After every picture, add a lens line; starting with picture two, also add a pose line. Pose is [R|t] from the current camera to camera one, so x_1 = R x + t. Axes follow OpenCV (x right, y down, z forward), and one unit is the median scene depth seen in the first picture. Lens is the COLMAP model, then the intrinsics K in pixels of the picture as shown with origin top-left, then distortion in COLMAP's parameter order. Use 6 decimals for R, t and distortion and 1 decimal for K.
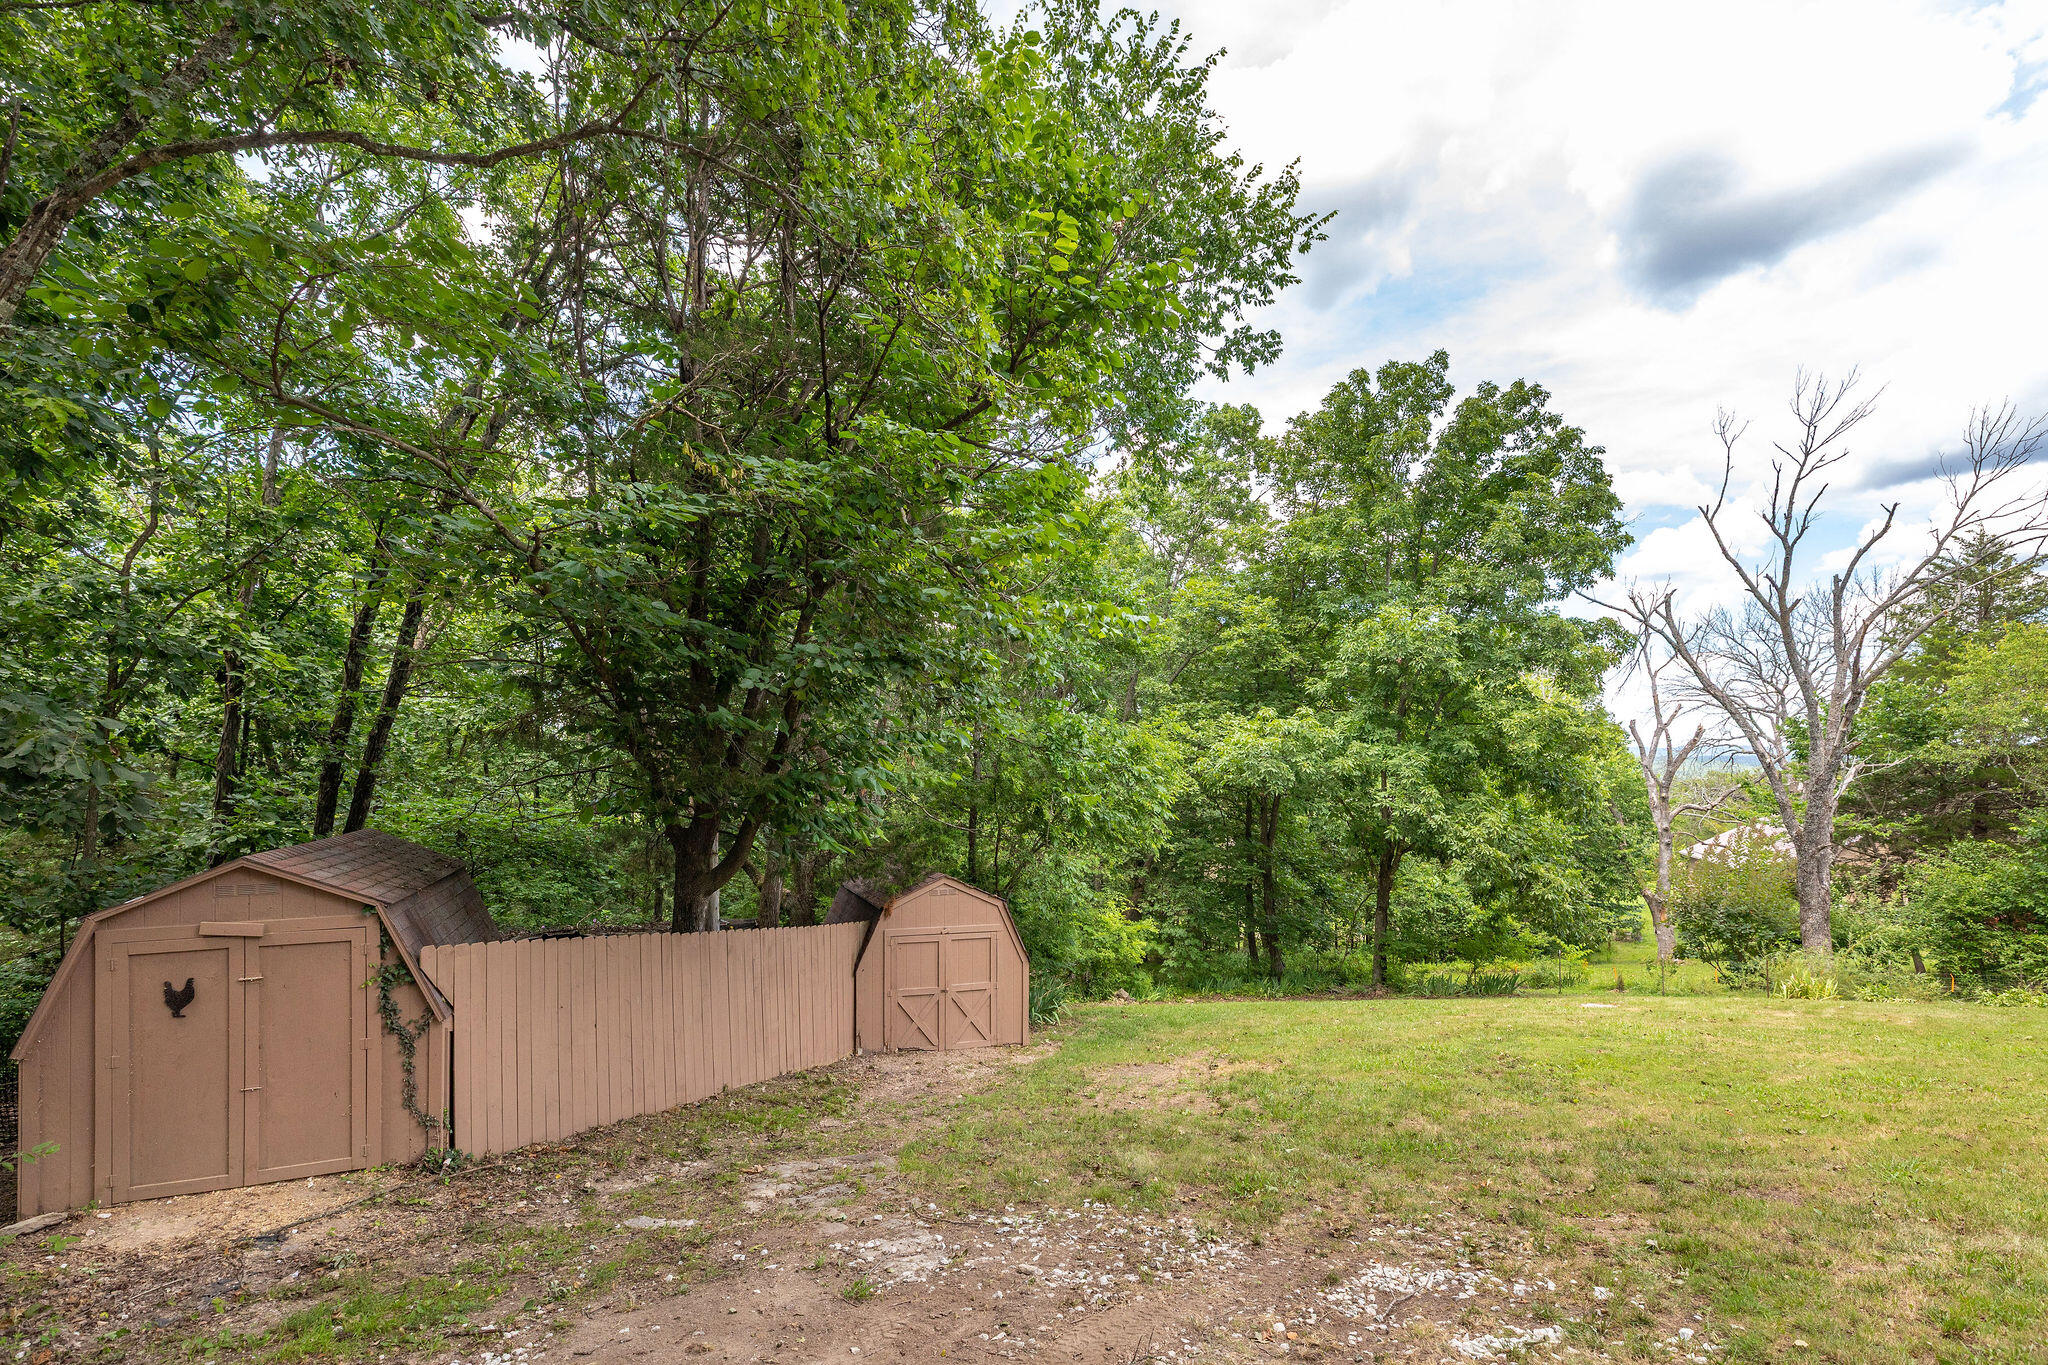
lens RADIAL K [[963.8, 0, 1024.6], [0, 963.8, 763.7], [0, 0, 1]] dist [0.003649, 0.000446]
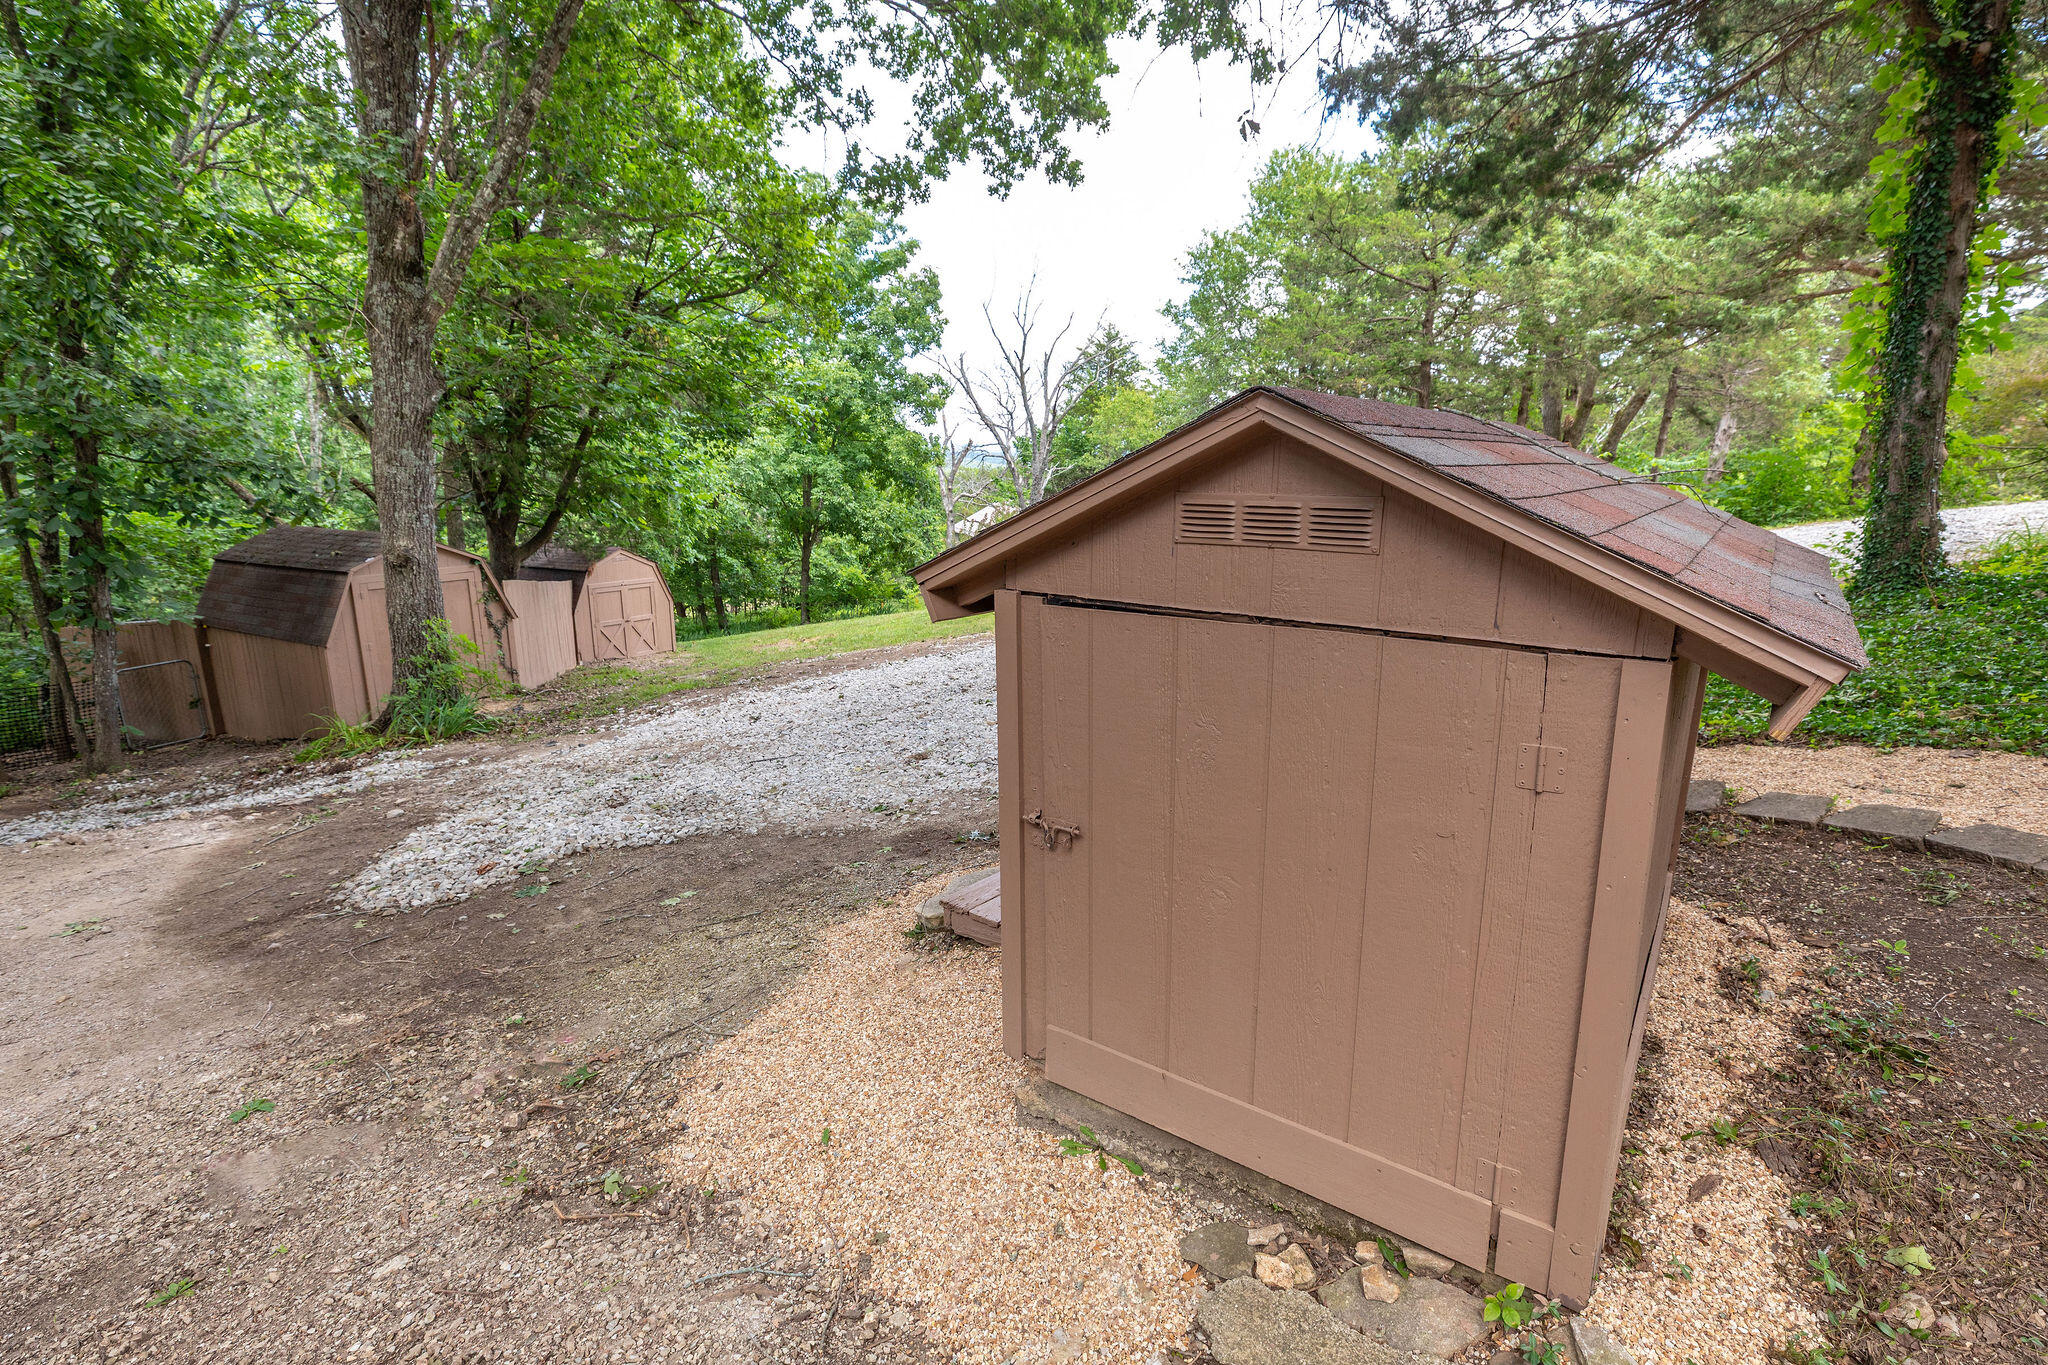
lens RADIAL K [[992.1, 0, 1024.0], [0, 992.1, 682.5], [0, 0, 1]] dist [0.025659, 0.000063]
pose [[0.769264, -0.133613, 0.624805, -0.365819], [-0.010751, 0.975045, 0.221747, -0.021175], [-0.638841, -0.177299, 0.748630, -0.391982]]
